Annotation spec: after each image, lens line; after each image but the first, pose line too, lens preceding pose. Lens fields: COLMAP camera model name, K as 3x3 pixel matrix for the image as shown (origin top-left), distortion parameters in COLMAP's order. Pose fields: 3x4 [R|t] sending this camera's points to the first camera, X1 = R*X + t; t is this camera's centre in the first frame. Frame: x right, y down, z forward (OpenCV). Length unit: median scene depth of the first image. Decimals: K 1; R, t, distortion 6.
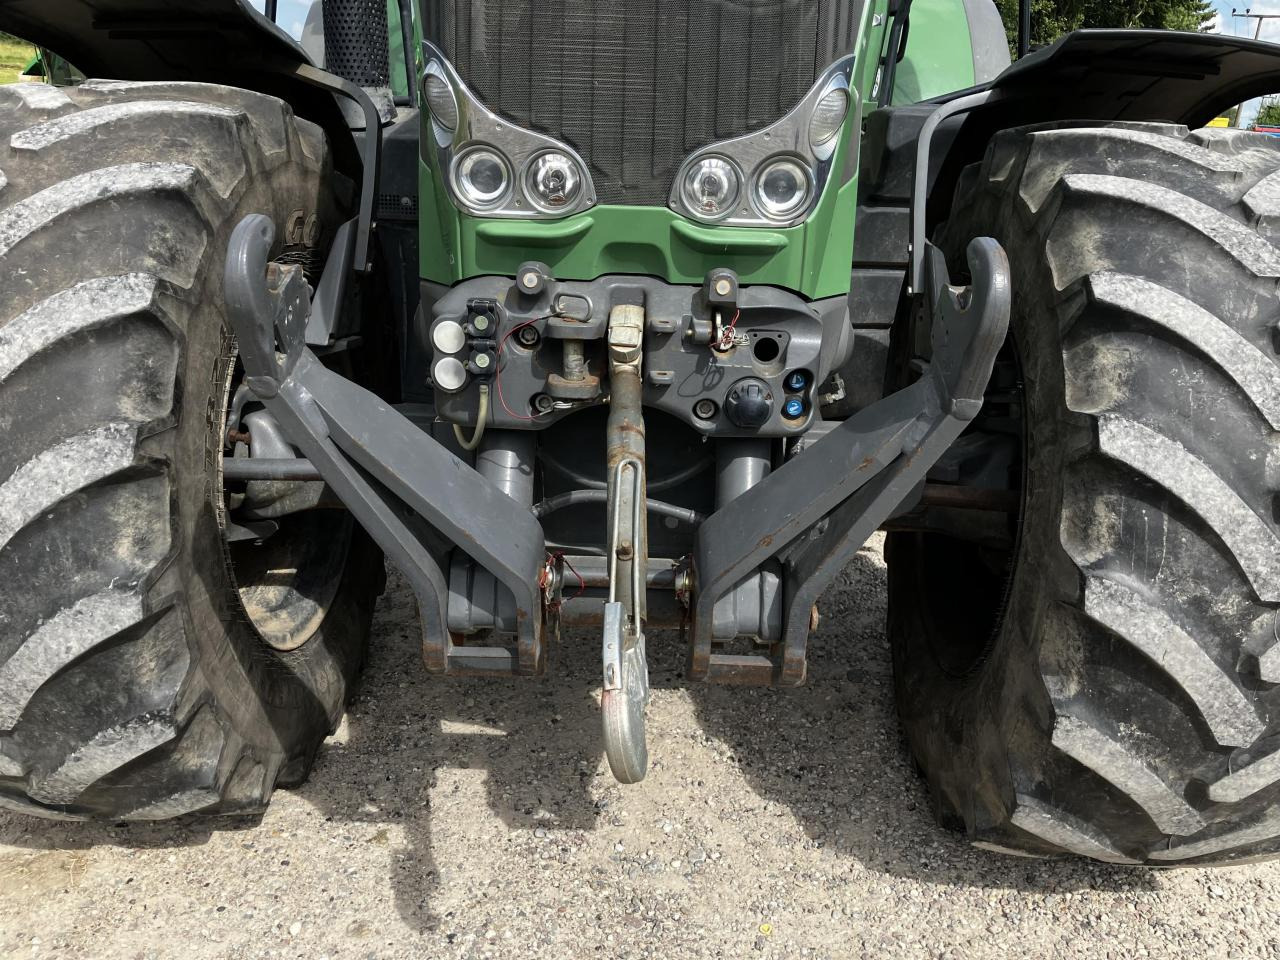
lens RADIAL K [[1045.0, 0, 638.1], [0, 1045.0, 483.5], [0, 0, 1]] dist [0.038287, -0.035077]
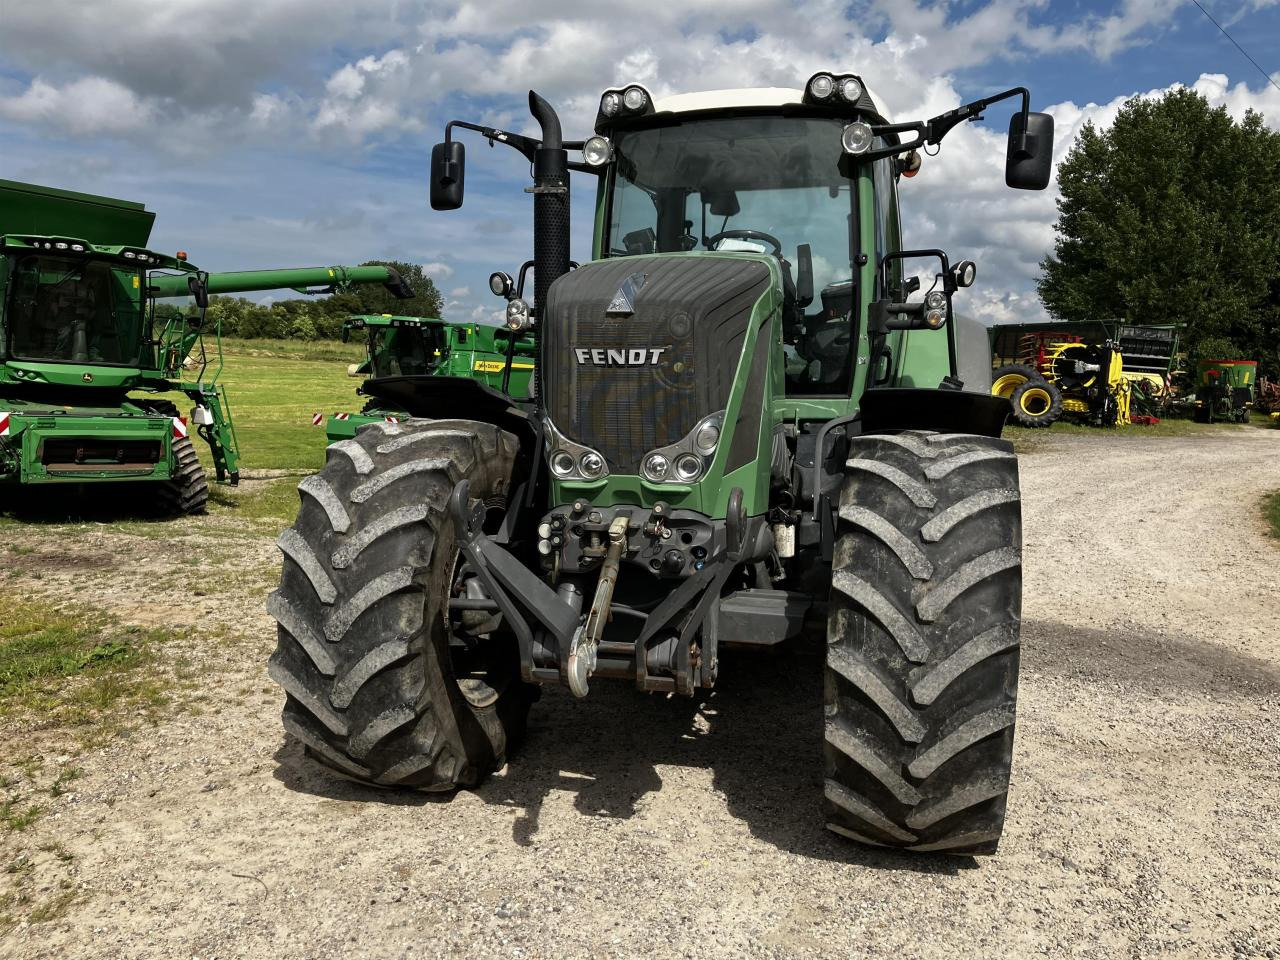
lens RADIAL K [[1045.0, 0, 640.6], [0, 1045.0, 470.5], [0, 0, 1]] dist [0.038287, -0.035077]
pose [[0.972645, -0.004617, -0.232251, 0.523342], [-0.055070, 0.966718, -0.249846, 0.275352], [0.225674, 0.255802, 0.940019, -1.066459]]
